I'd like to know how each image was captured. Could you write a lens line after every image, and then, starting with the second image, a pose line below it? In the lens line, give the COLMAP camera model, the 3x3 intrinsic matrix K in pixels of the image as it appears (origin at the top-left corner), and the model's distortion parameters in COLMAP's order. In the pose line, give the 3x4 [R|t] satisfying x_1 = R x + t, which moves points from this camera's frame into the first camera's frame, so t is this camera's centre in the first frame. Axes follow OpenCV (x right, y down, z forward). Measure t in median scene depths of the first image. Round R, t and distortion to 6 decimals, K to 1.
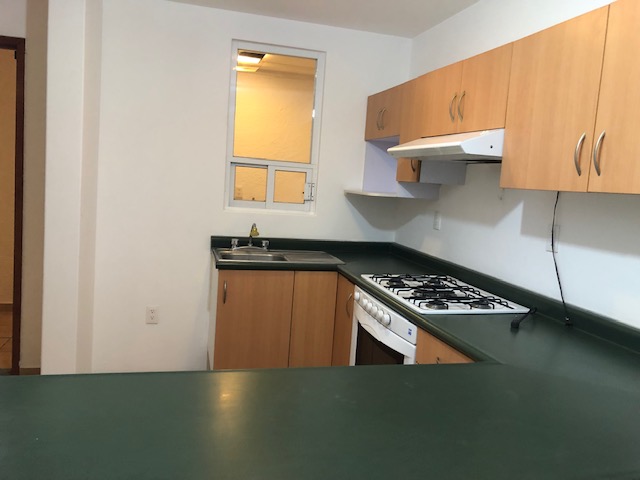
lens RADIAL K [[523.7, 0, 320.0], [0, 523.7, 240.0], [0, 0, 1]] dist [0.032666, -0.054911]
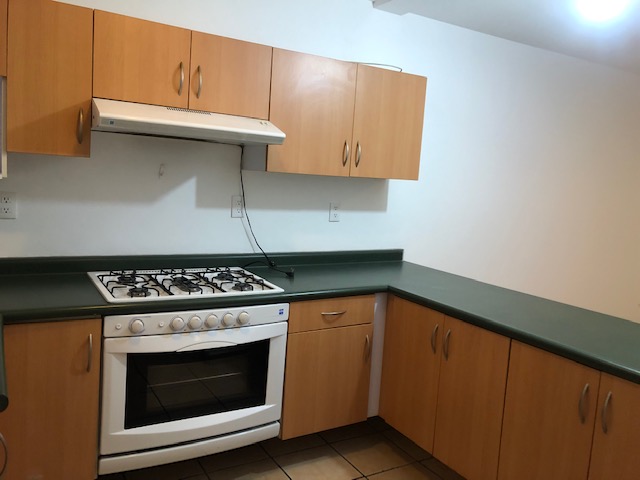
lens RADIAL K [[523.7, 0, 320.0], [0, 523.7, 240.0], [0, 0, 1]] dist [0.032666, -0.054911]
pose [[-0.263190, -0.201548, 0.943456, -0.876844], [0.022375, 0.976396, 0.214827, -0.208202], [-0.964485, 0.077650, -0.252468, 1.248960]]
